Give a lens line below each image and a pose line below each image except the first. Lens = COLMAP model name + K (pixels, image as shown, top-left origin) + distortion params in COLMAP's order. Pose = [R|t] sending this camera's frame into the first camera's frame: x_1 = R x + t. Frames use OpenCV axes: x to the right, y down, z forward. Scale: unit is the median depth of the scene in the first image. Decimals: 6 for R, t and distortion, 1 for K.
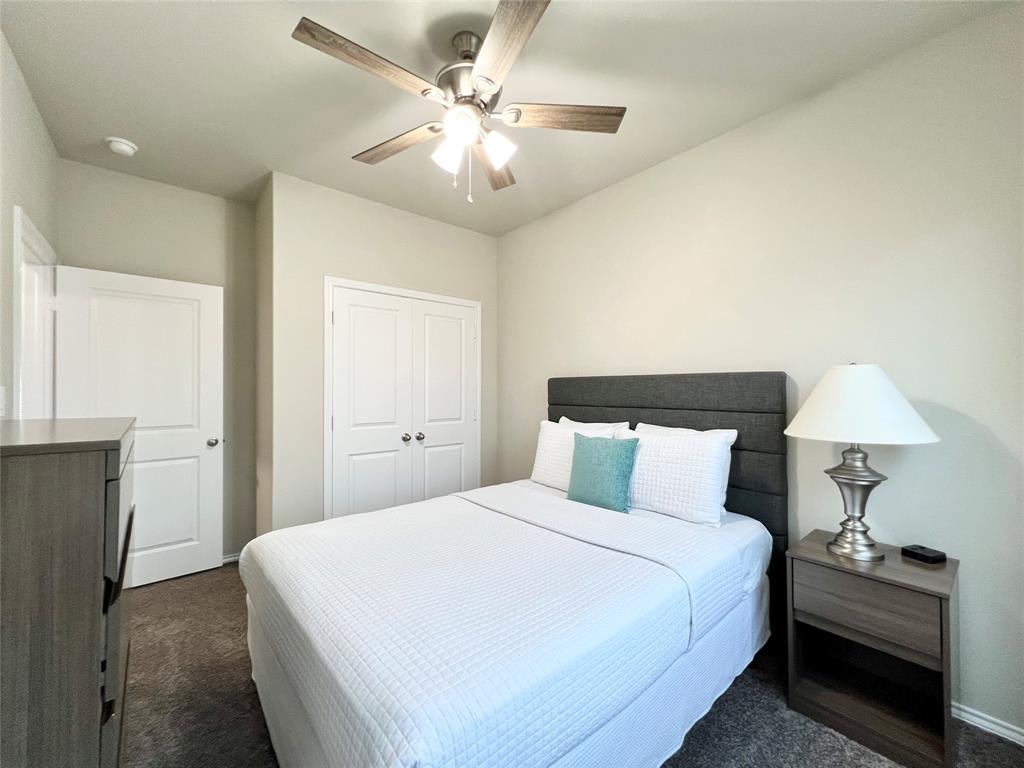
lens RADIAL K [[416.3, 0, 512.0], [0, 416.3, 384.0], [0, 0, 1]] dist [-0.000917, -0.000072]
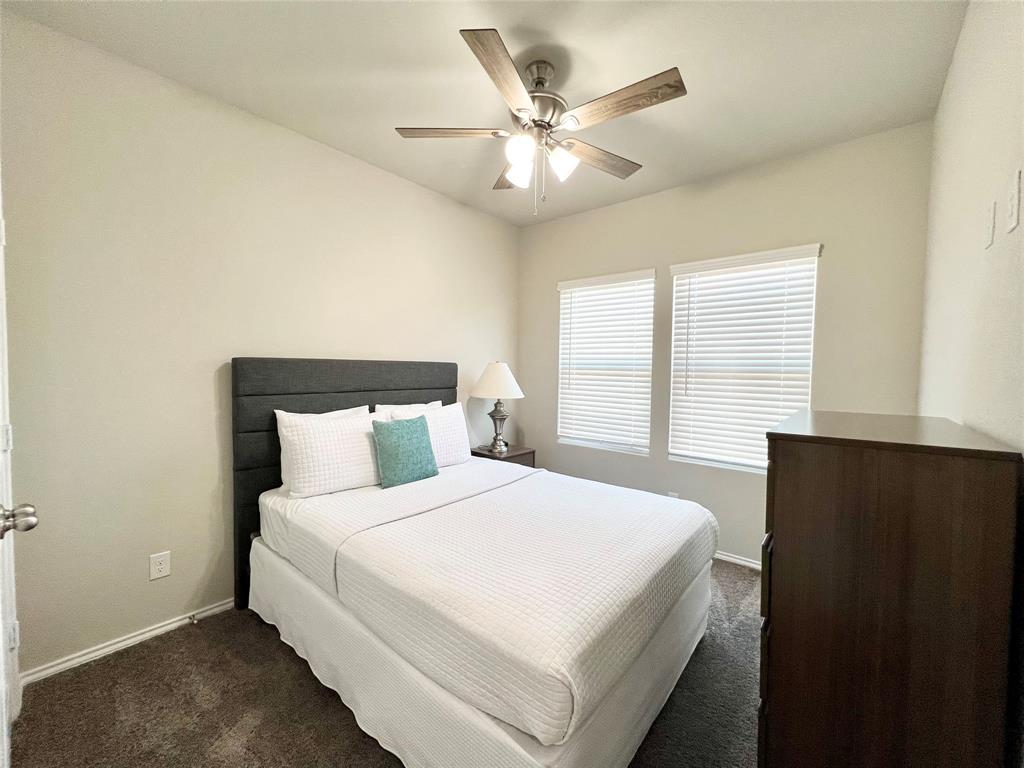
lens RADIAL K [[410.0, 0, 512.0], [0, 410.0, 384.0], [0, 0, 1]] dist [0.000890, 0.000044]
pose [[-0.160827, -0.028309, 0.986576, -1.252485], [-0.015800, 0.999534, 0.026105, 0.009258], [-0.986856, -0.011389, -0.161200, 1.275353]]
